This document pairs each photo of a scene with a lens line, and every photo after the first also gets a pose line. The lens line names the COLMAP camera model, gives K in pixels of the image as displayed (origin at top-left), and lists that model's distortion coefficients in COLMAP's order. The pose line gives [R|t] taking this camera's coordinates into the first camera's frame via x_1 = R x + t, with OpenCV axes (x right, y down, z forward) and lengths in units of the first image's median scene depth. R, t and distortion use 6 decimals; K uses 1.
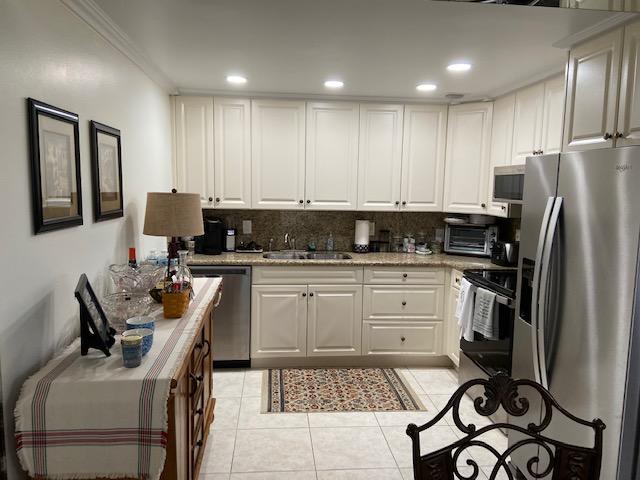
lens RADIAL K [[496.9, 0, 320.9], [0, 496.9, 240.7], [0, 0, 1]] dist [0.046050, -0.080151]
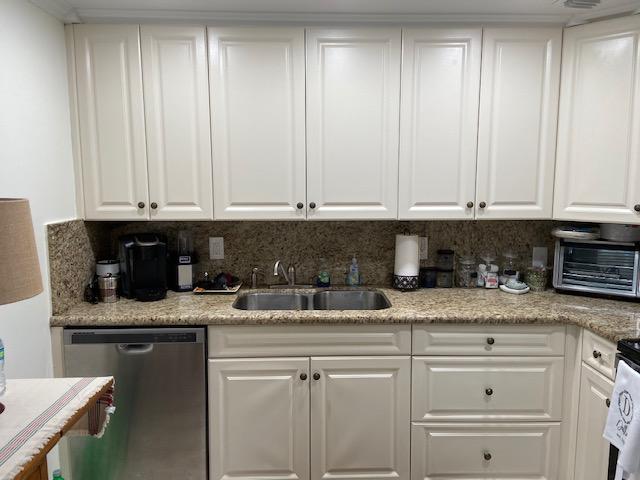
lens RADIAL K [[496.9, 0, 318.4], [0, 496.9, 238.1], [0, 0, 1]] dist [0.046050, -0.080151]
pose [[0.996853, -0.011426, -0.078448, 0.026466], [0.011727, 0.999926, 0.003381, -0.043784], [0.078404, -0.004290, 0.996912, 0.435213]]
